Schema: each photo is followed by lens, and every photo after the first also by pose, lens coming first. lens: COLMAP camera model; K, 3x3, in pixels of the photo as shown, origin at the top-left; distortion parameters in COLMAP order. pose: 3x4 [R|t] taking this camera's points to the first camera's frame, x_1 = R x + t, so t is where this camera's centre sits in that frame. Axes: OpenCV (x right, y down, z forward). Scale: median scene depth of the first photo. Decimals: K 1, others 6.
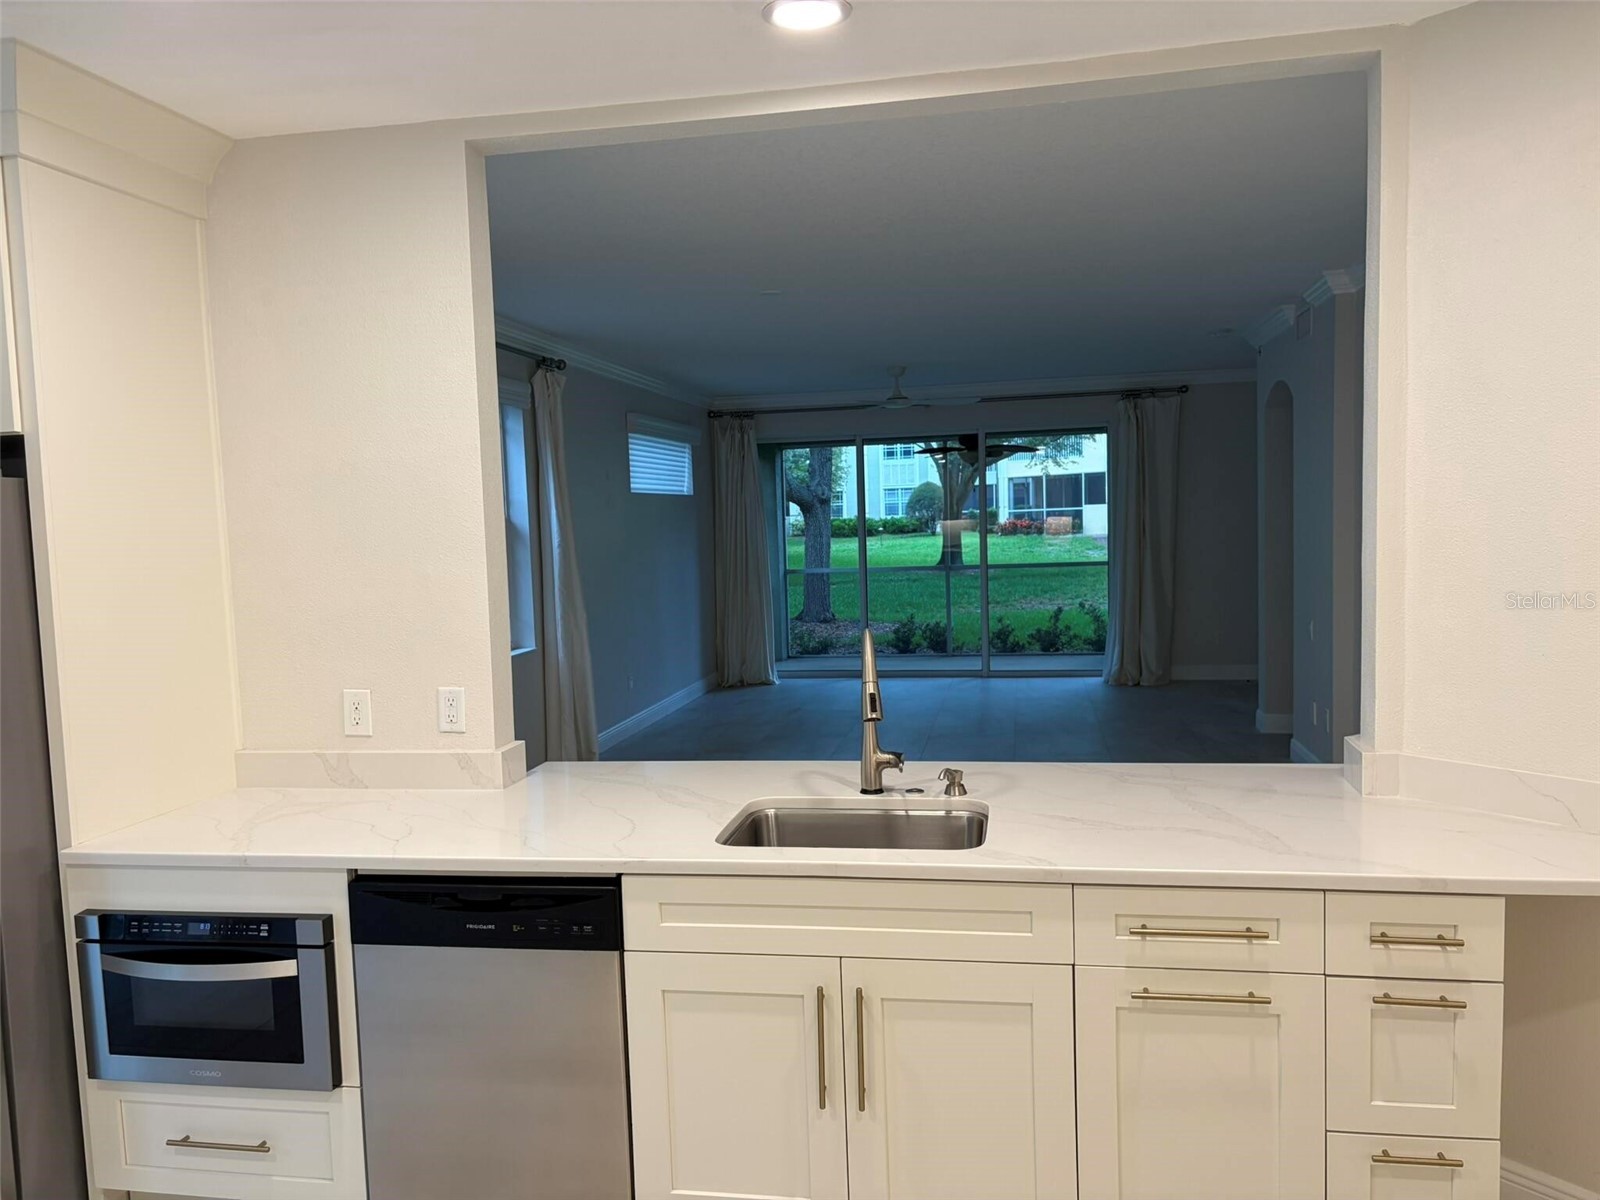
lens RADIAL K [[1205.6, 0, 799.7], [0, 1205.6, 609.4], [0, 0, 1]] dist [0.056801, -0.065686]
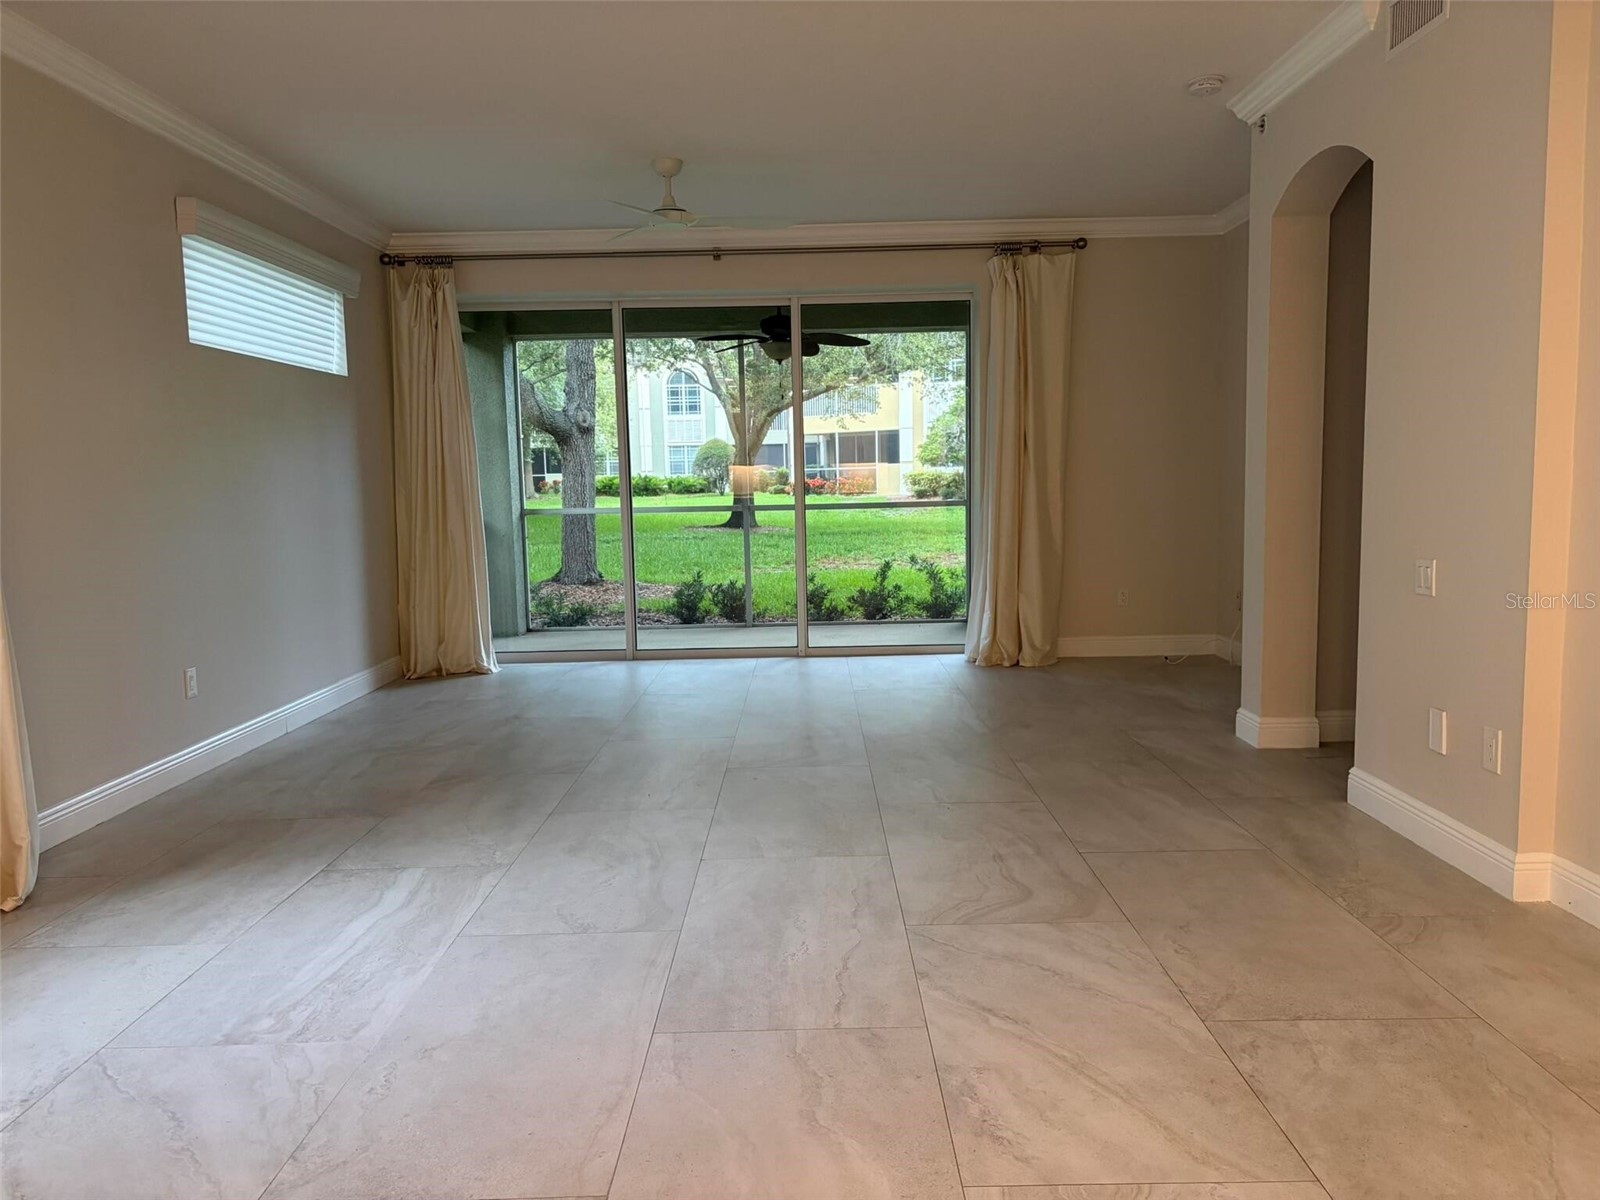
lens RADIAL K [[1205.6, 0, 799.7], [0, 1205.6, 609.4], [0, 0, 1]] dist [0.056801, -0.065686]
pose [[0.984686, -0.008105, 0.174147, 0.047988], [0.003366, 0.999616, 0.027490, 0.014552], [-0.174303, -0.026483, 0.984336, 0.487220]]
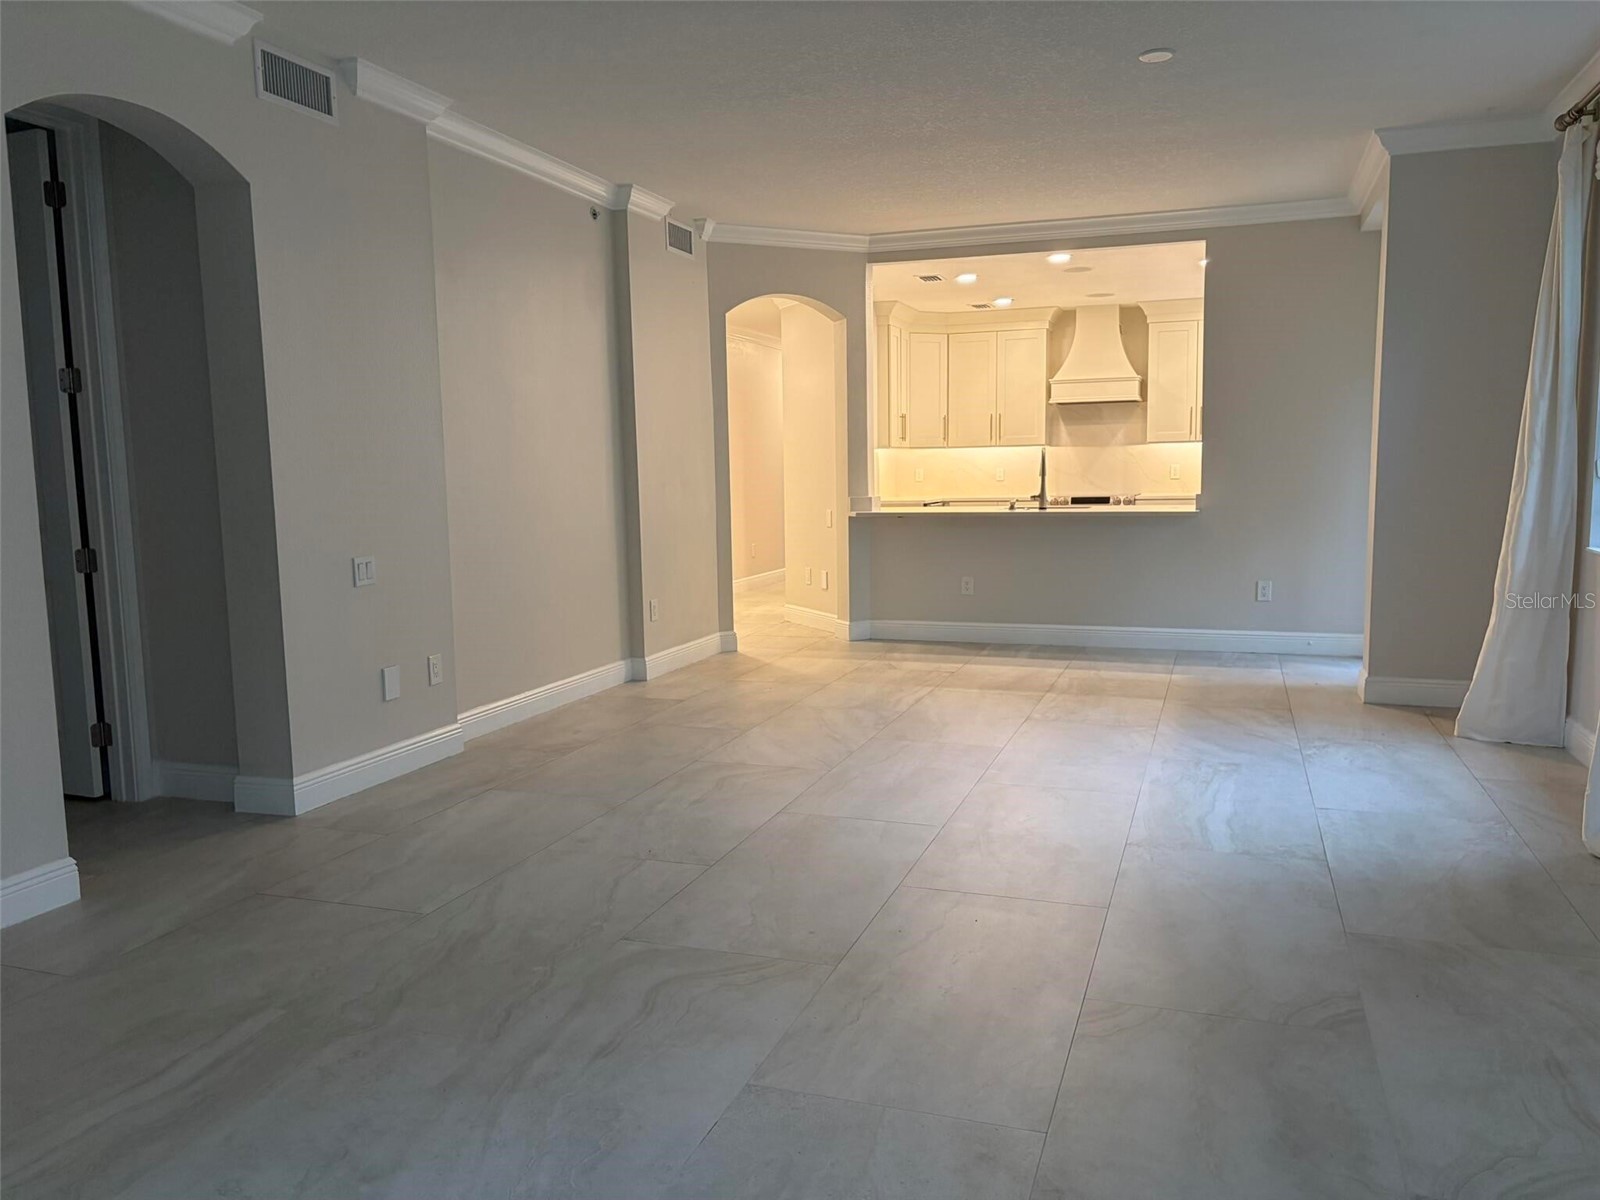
lens RADIAL K [[1211.4, 0, 801.0], [0, 1211.4, 606.3], [0, 0, 1]] dist [0.055339, -0.059679]
pose [[-0.986498, 0.028636, 0.161249, 0.067432], [0.059169, 0.980408, 0.187880, -0.072785], [-0.152709, 0.194884, -0.968865, 1.534873]]
